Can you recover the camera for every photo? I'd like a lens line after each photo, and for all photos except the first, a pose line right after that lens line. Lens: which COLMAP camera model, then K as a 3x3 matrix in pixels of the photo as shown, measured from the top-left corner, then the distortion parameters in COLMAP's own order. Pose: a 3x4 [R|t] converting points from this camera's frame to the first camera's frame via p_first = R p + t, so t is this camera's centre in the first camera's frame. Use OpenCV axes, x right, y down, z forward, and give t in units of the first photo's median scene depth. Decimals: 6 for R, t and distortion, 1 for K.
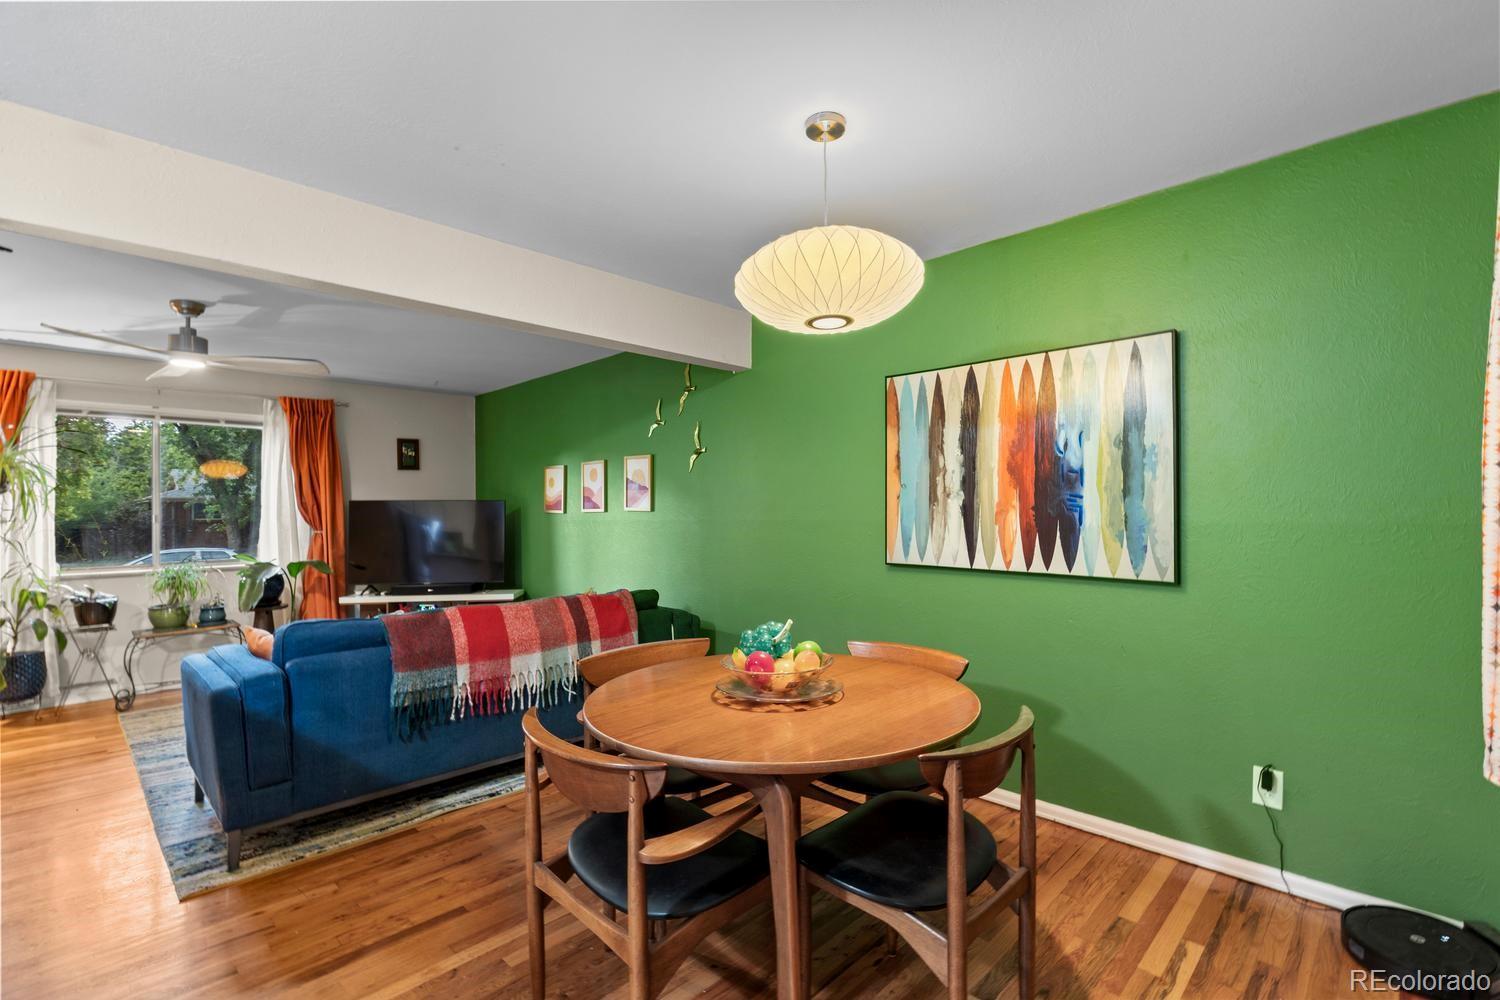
lens RADIAL K [[675.4, 0, 752.1], [0, 675.4, 505.3], [0, 0, 1]] dist [-0.000216, -0.000197]
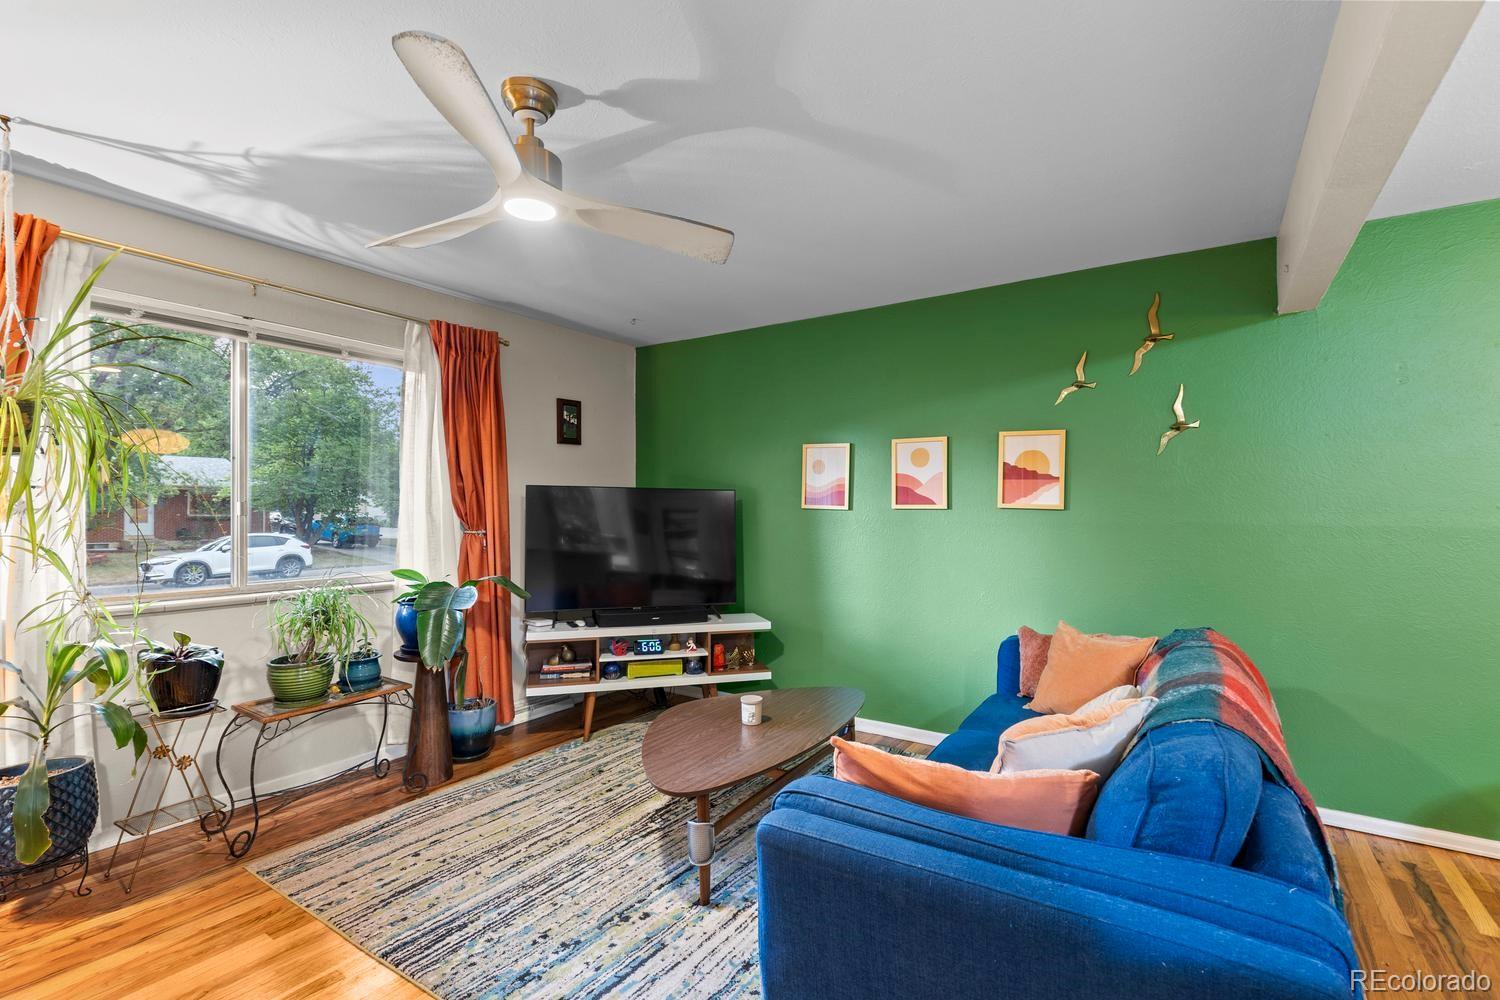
lens RADIAL K [[670.1, 0, 755.6], [0, 670.1, 506.2], [0, 0, 1]] dist [0.001407, -0.000460]
pose [[0.980758, 0.016610, 0.194519, -0.907173], [-0.017462, 0.999844, 0.002662, 0.013966], [-0.194444, -0.006008, 0.980895, 0.552888]]
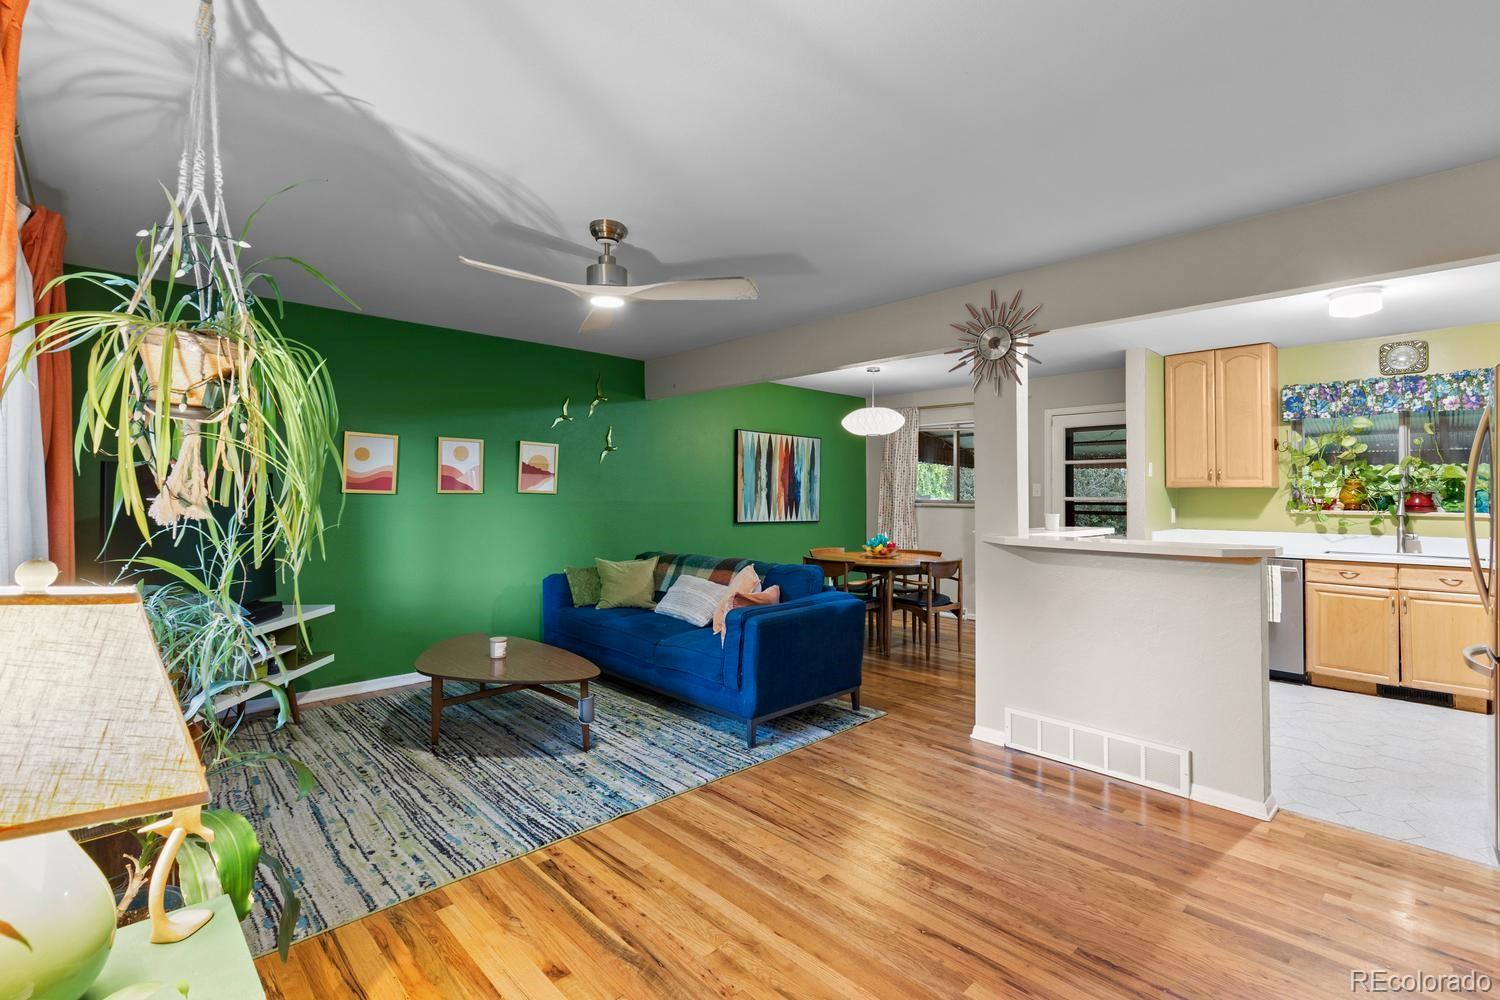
lens RADIAL K [[680.7, 0, 748.2], [0, 680.7, 477.2], [0, 0, 1]] dist [0.000750, 0.000615]
pose [[0.032583, 0.037426, 0.998768, -1.921957], [-0.015501, 0.999197, -0.036937, 0.027511], [-0.999349, -0.014278, 0.033137, 0.954568]]
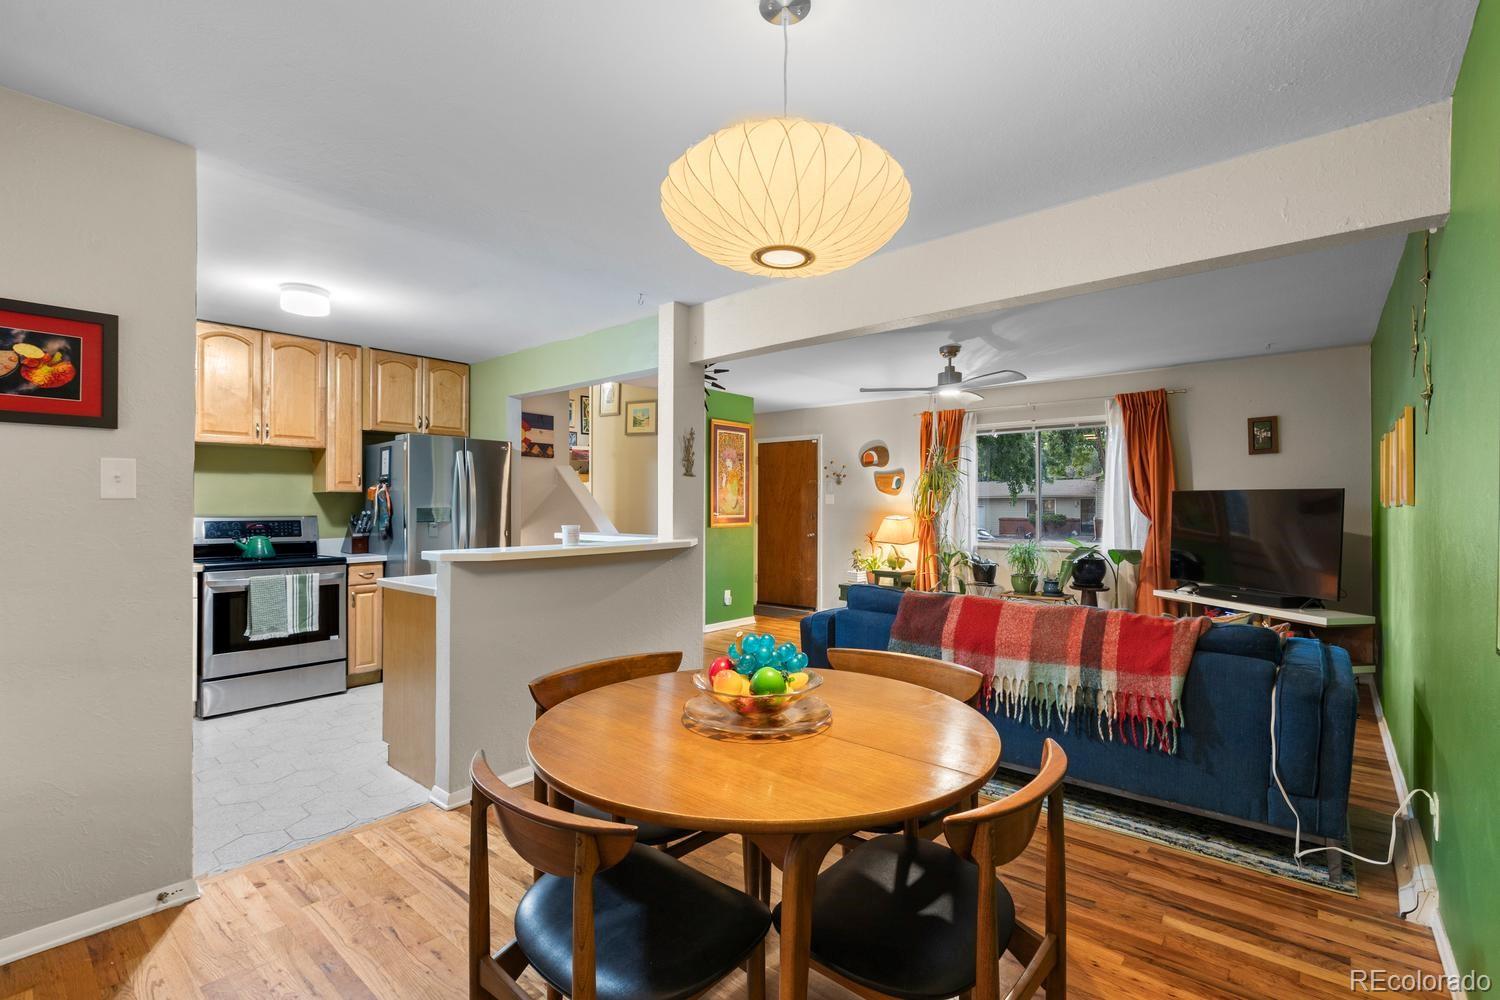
lens RADIAL K [[675.3, 0, 751.9], [0, 675.3, 498.6], [0, 0, 1]] dist [-0.000543, -0.000219]
pose [[0.077489, 0.000856, -0.996993, 0.573102], [0.005562, 0.999984, 0.001291, -0.001742], [0.996978, -0.005646, 0.077483, 0.590579]]
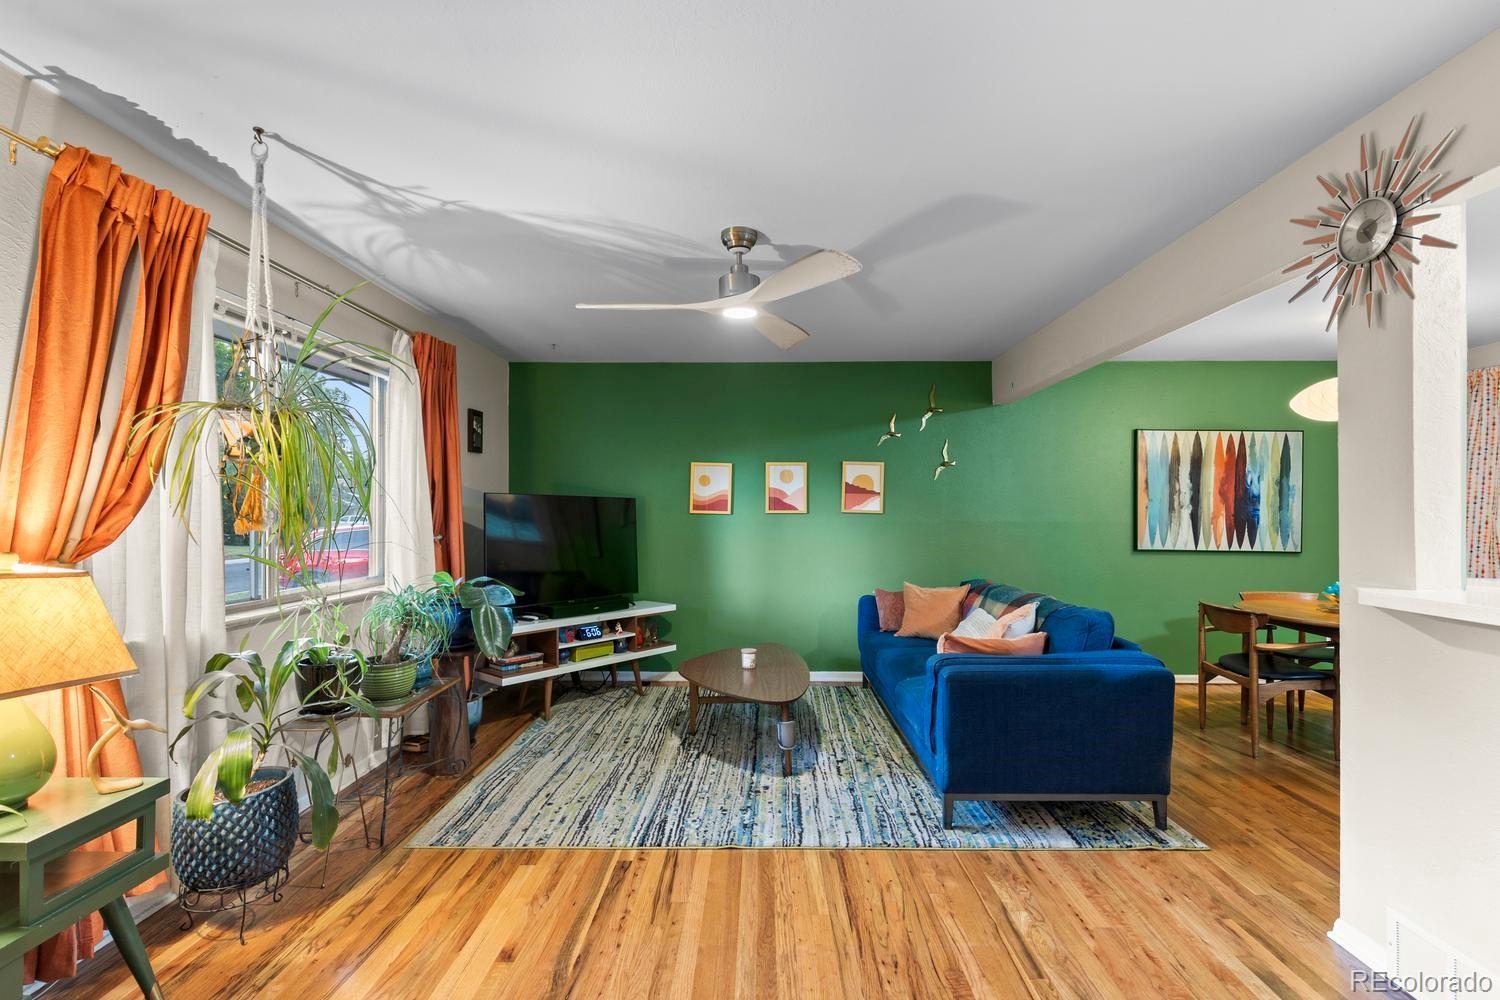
lens RADIAL K [[672.1, 0, 749.6], [0, 672.1, 511.7], [0, 0, 1]] dist [-0.000411, -0.000486]
pose [[0.724227, 0.014442, 0.689410, -1.597392], [-0.016564, 0.999857, -0.003545, 0.019909], [-0.689363, -0.008852, 0.724362, 0.524670]]
